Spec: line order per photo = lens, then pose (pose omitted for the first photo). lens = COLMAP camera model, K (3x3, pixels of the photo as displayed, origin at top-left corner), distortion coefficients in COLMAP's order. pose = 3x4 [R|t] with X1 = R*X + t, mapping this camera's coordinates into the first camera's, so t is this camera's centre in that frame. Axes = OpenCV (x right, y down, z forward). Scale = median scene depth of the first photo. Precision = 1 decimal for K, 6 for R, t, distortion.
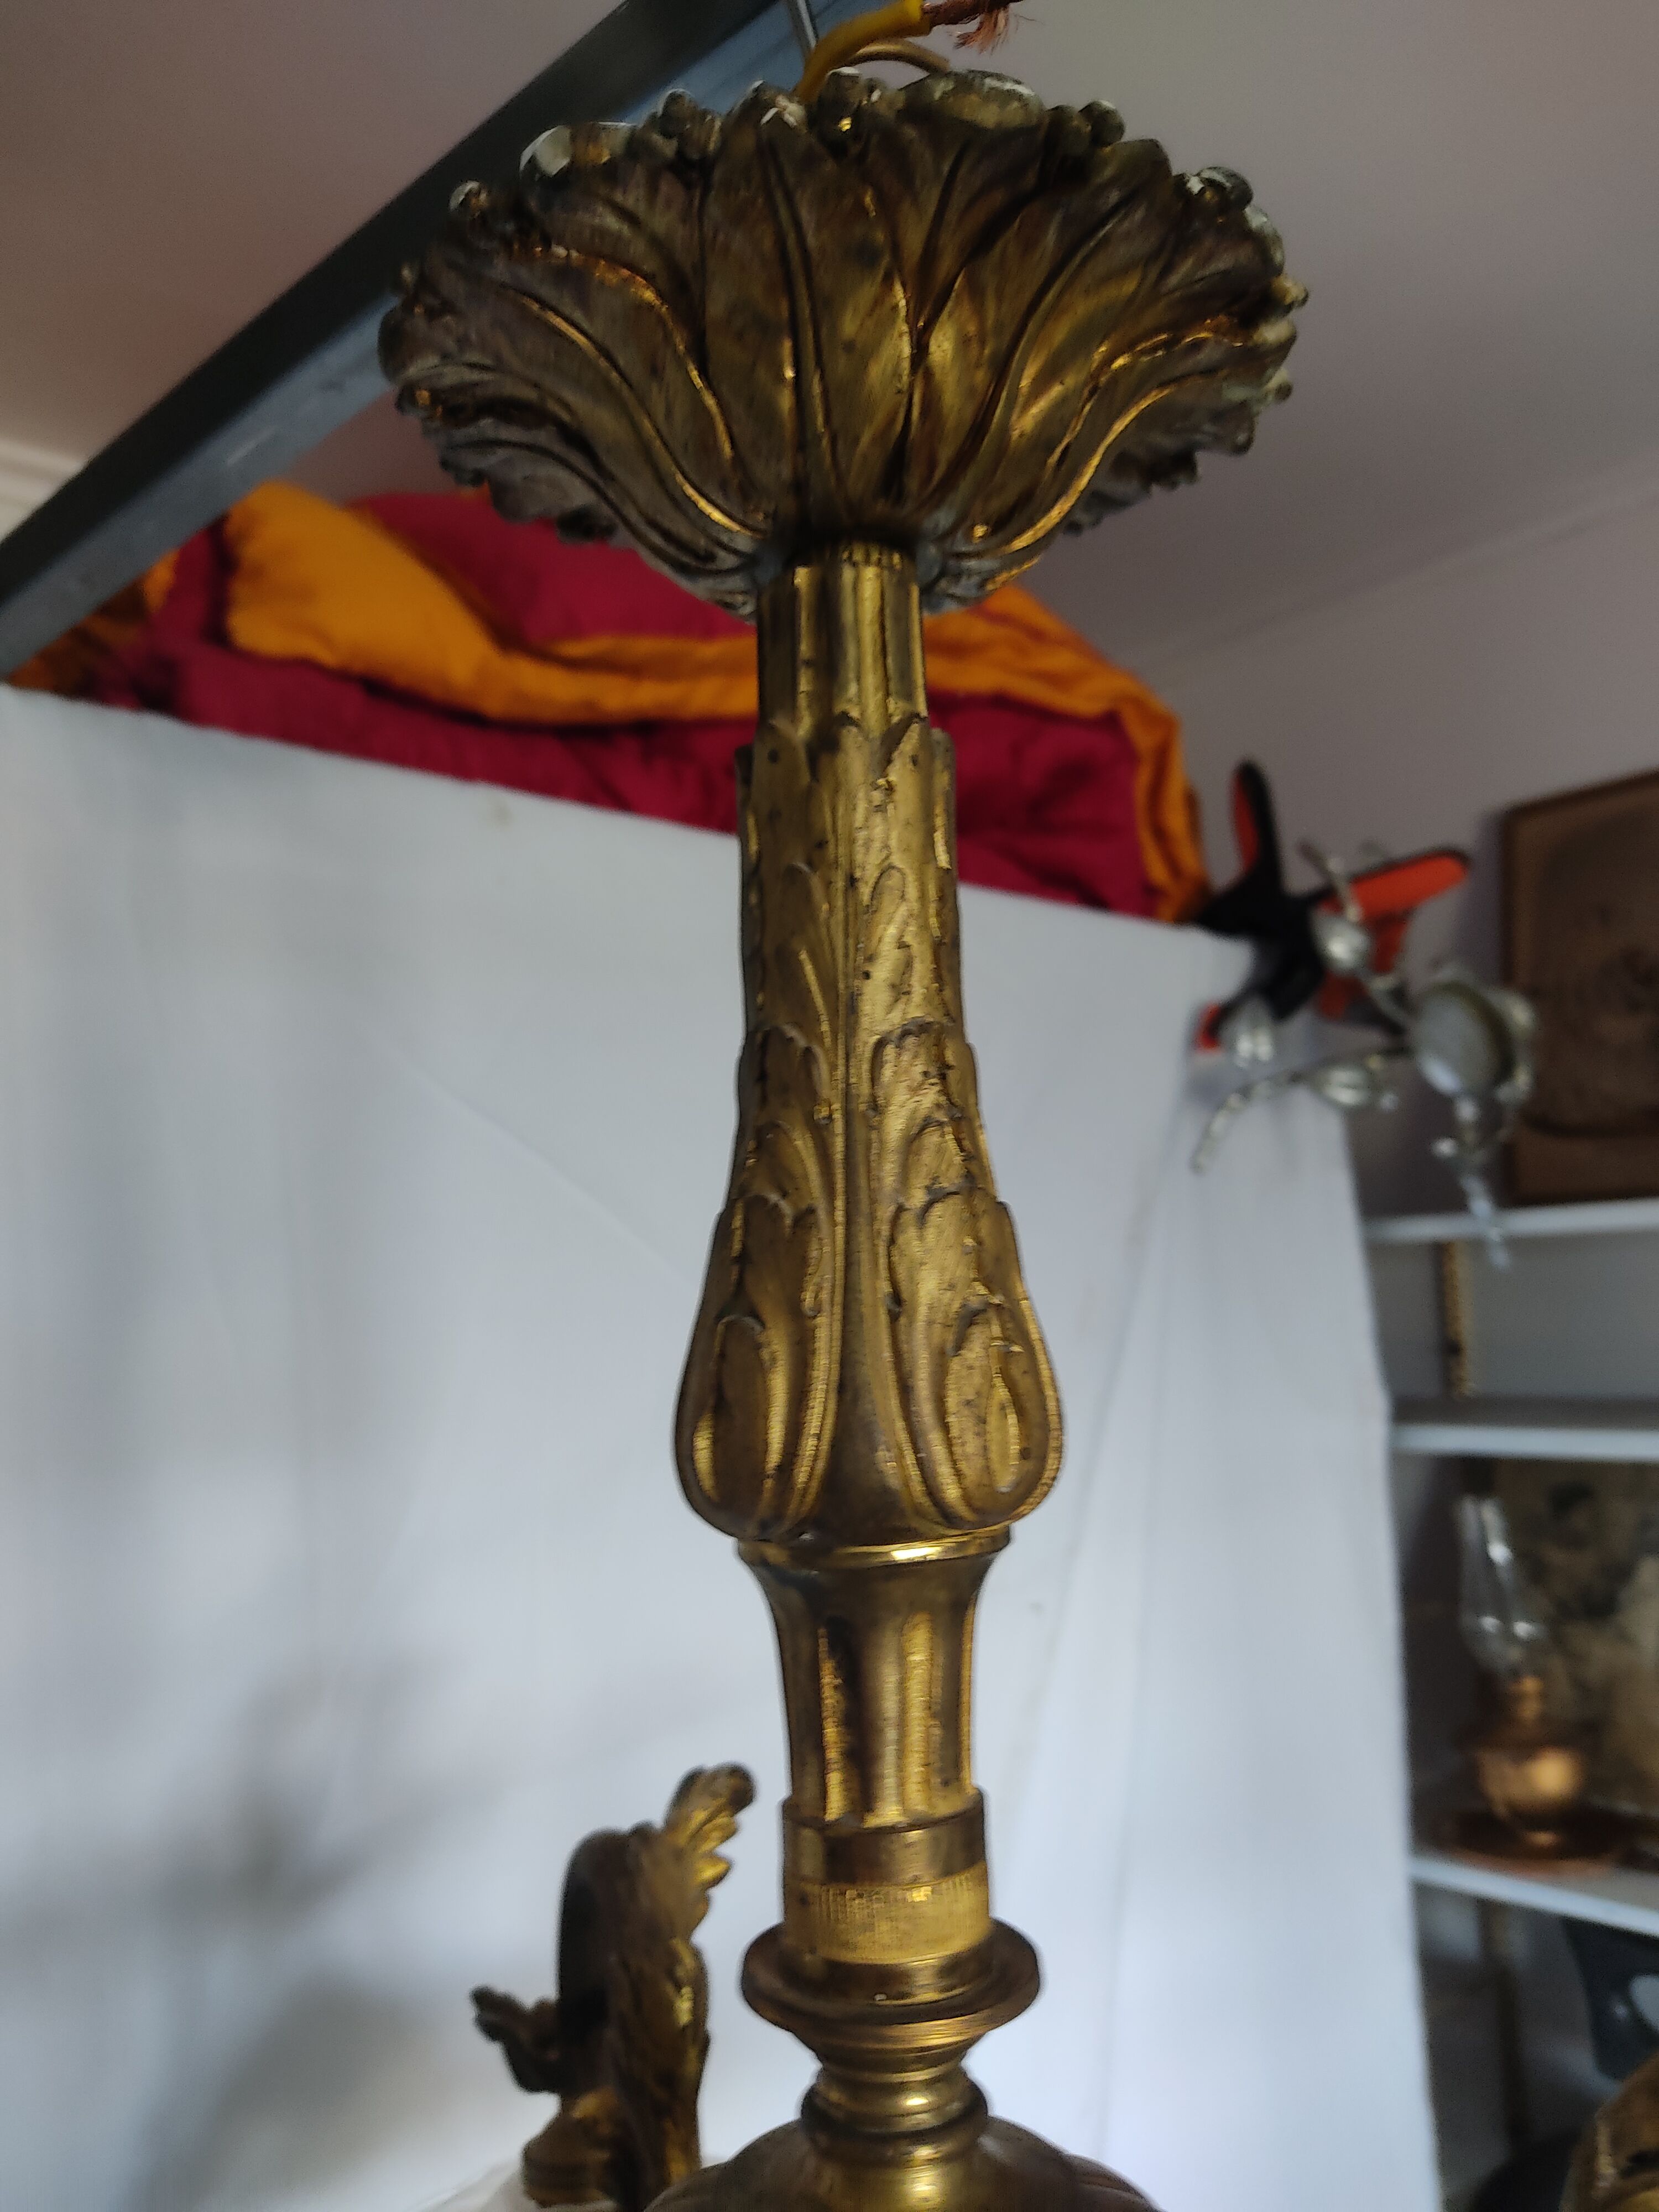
lens RADIAL K [[1685.6, 0, 834.8], [0, 1685.6, 1122.2], [0, 0, 1]] dist [0.125226, -0.239958]
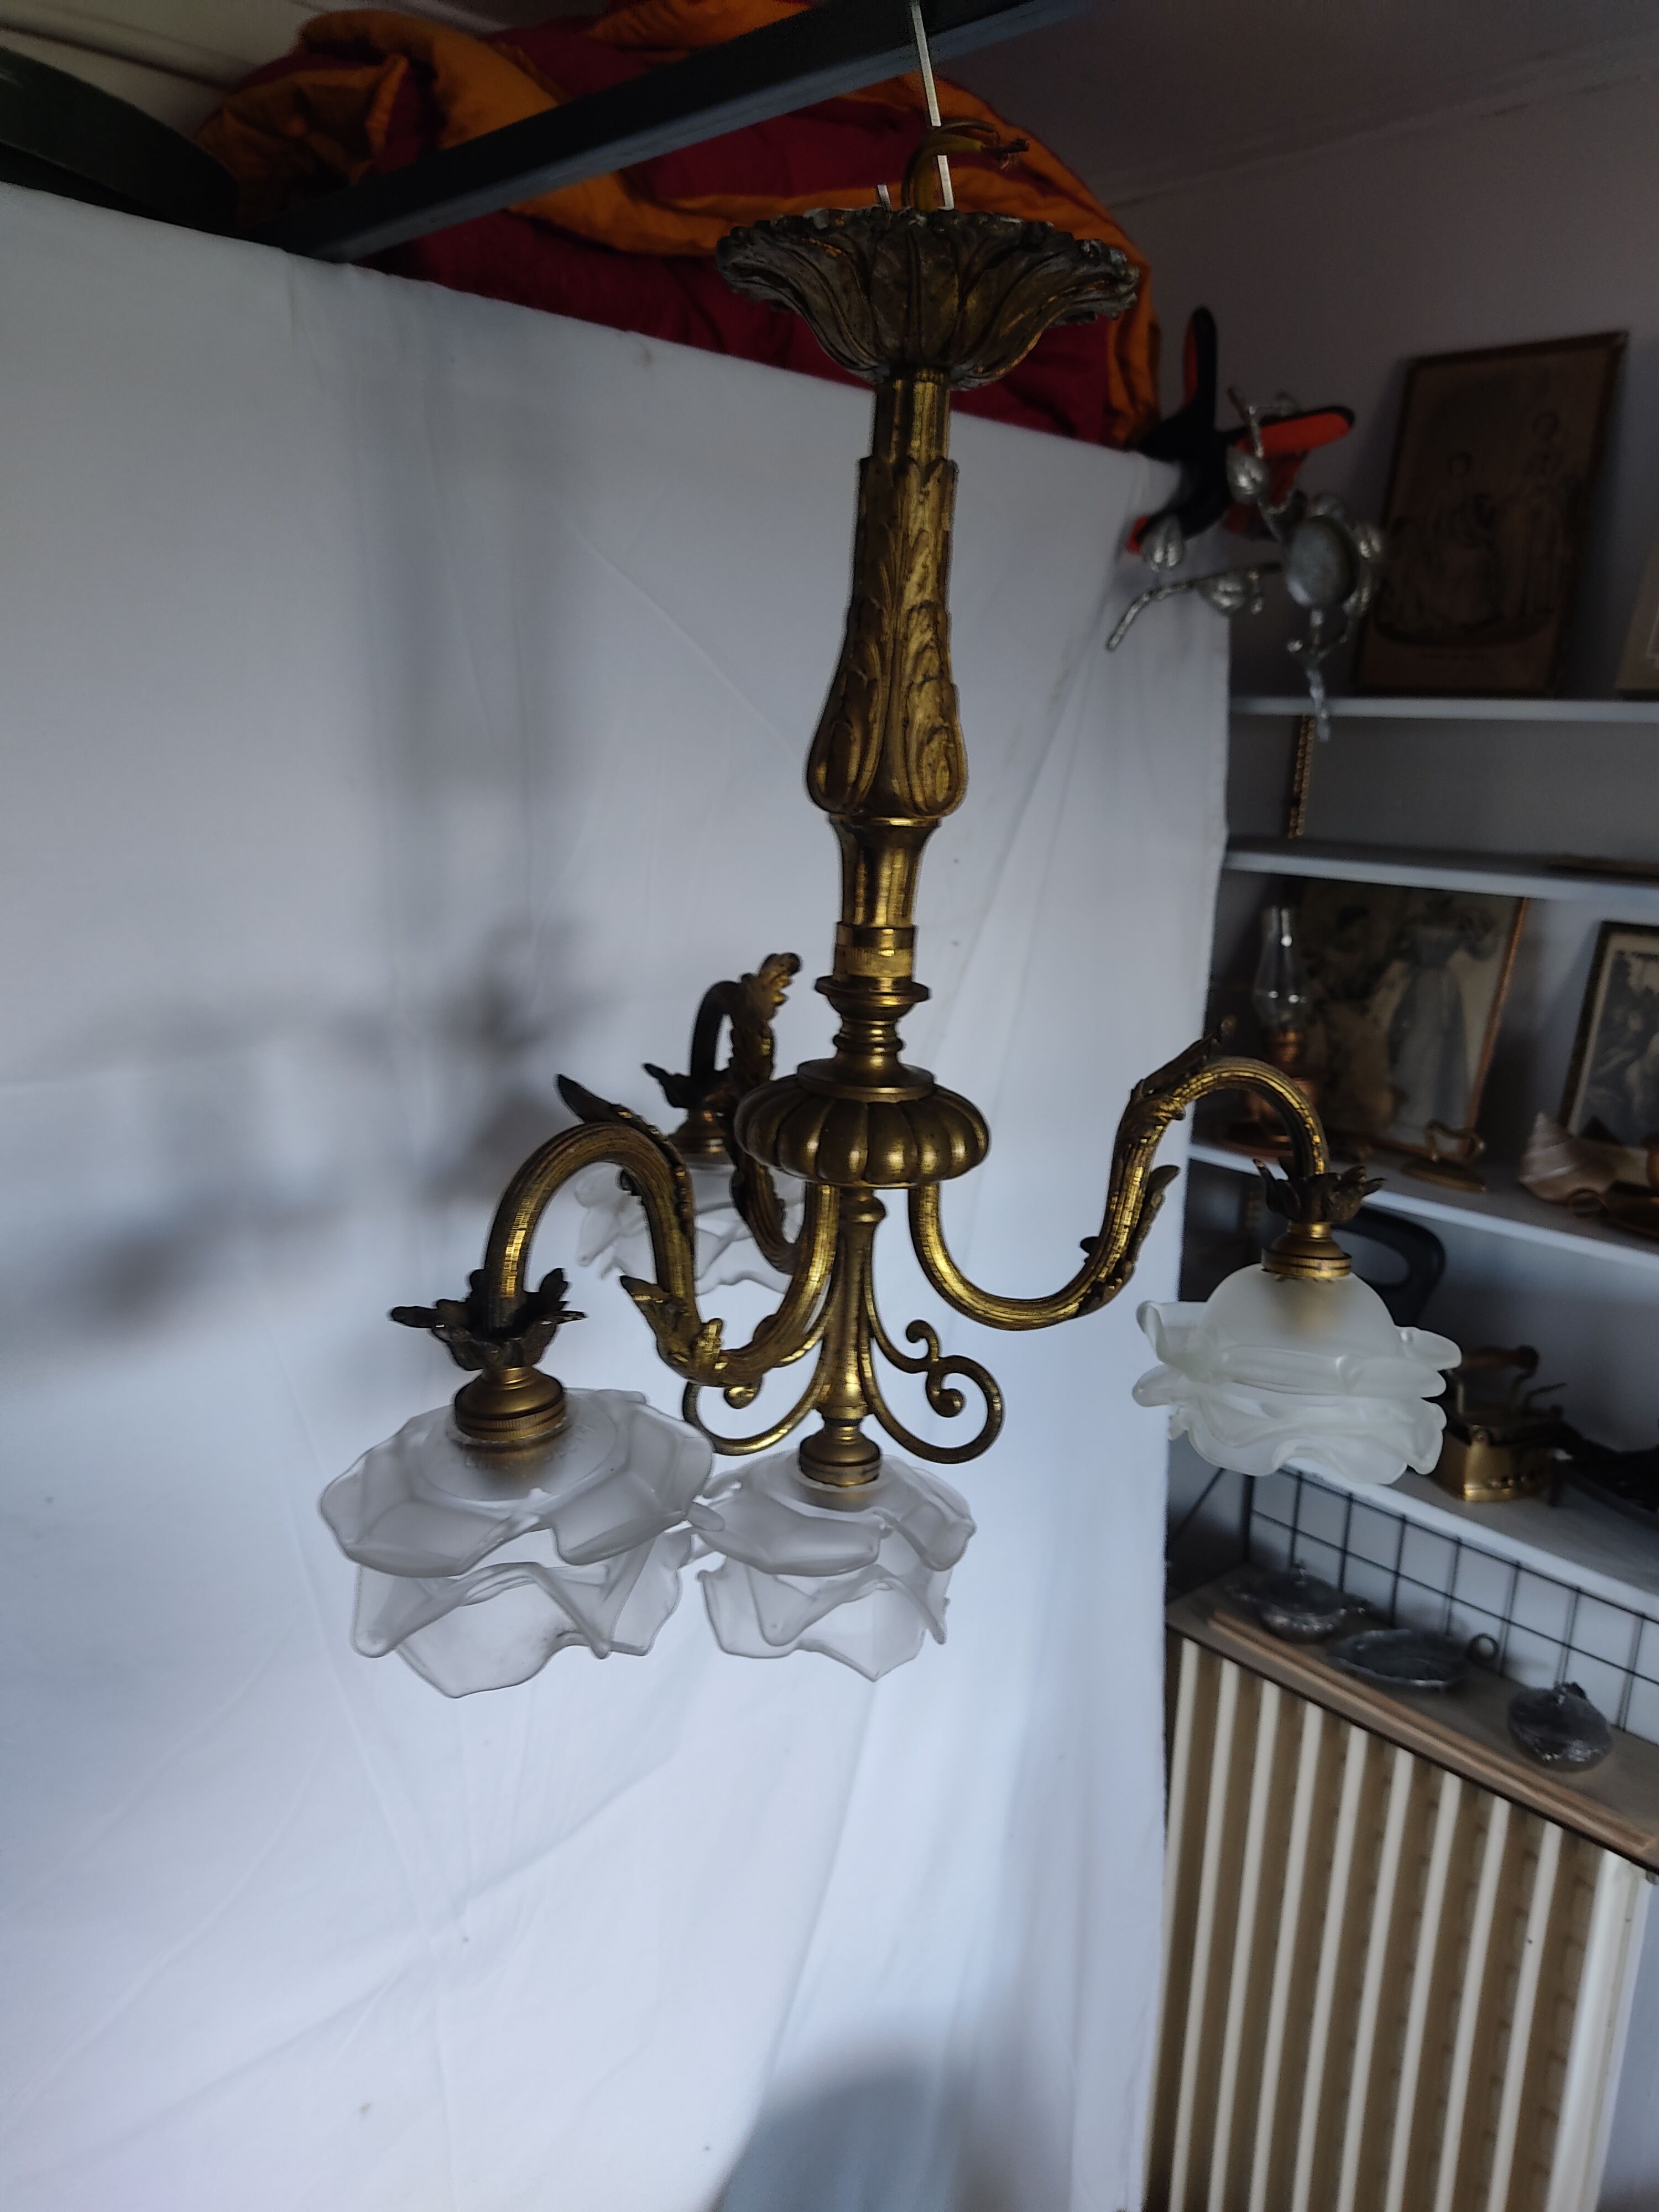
lens RADIAL K [[1685.6, 0, 834.8], [0, 1685.6, 1122.2], [0, 0, 1]] dist [0.125226, -0.239958]
pose [[0.996571, 0.074148, 0.036712, -0.099695], [-0.082028, 0.943466, 0.321160, -0.123395], [-0.010823, -0.323070, 0.946313, -1.451511]]
